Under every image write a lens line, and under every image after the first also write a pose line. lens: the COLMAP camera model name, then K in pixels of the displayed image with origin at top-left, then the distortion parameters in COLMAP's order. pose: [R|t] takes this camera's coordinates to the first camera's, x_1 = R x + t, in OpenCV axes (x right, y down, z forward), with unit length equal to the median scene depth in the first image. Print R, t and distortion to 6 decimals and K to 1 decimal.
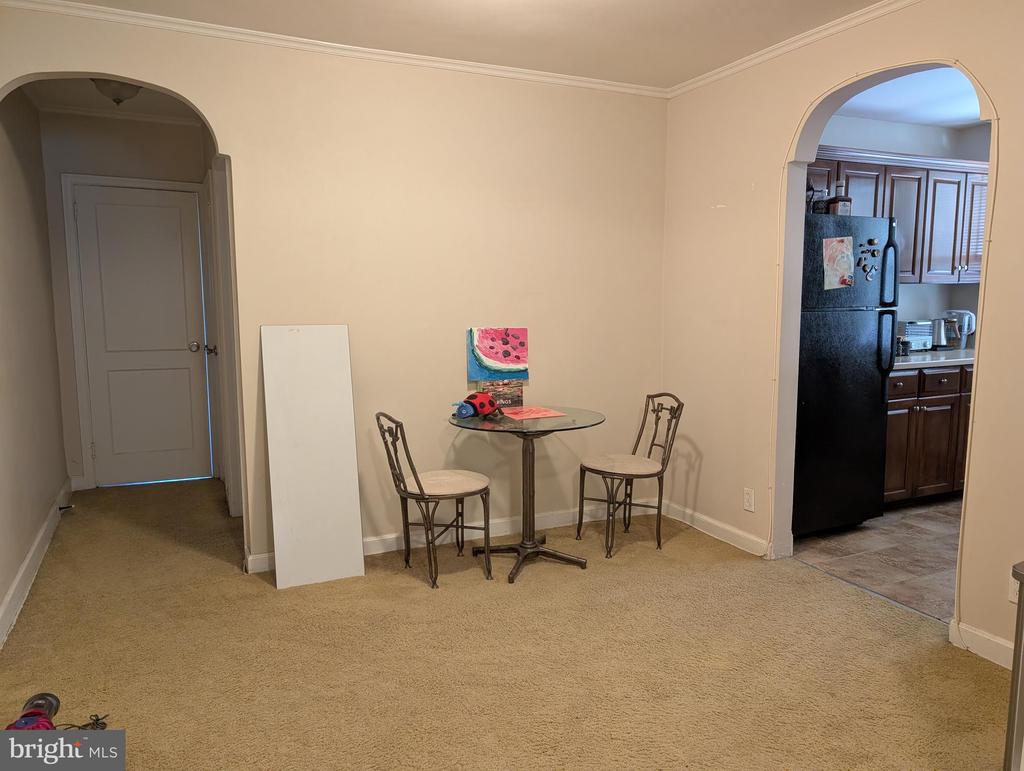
lens RADIAL K [[728.3, 0, 511.4], [0, 728.3, 382.6], [0, 0, 1]] dist [-0.002830, 0.000497]
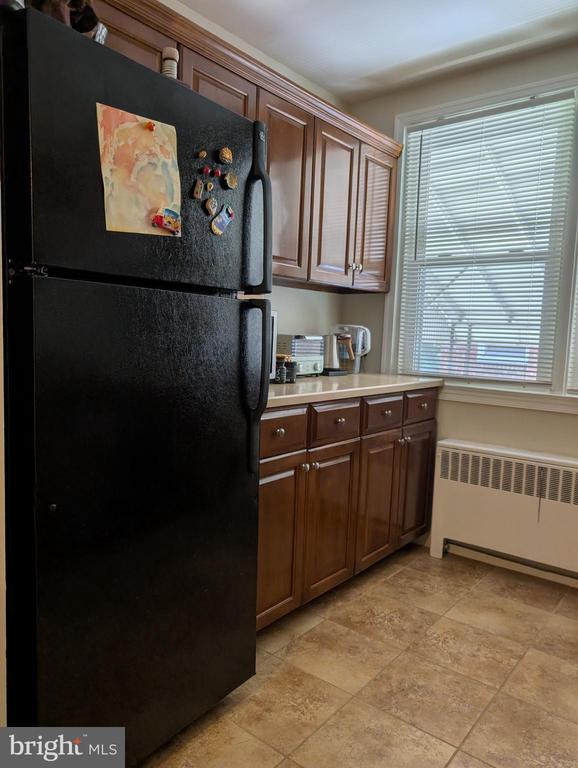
lens RADIAL K [[546.9, 0, 286.6], [0, 546.9, 384.0], [0, 0, 1]] dist [0.003231, -0.002164]
pose [[0.893864, -0.002232, 0.448332, 0.316059], [0.014641, 0.999600, -0.024214, -0.023989], [-0.448099, 0.028208, 0.893539, 0.557597]]
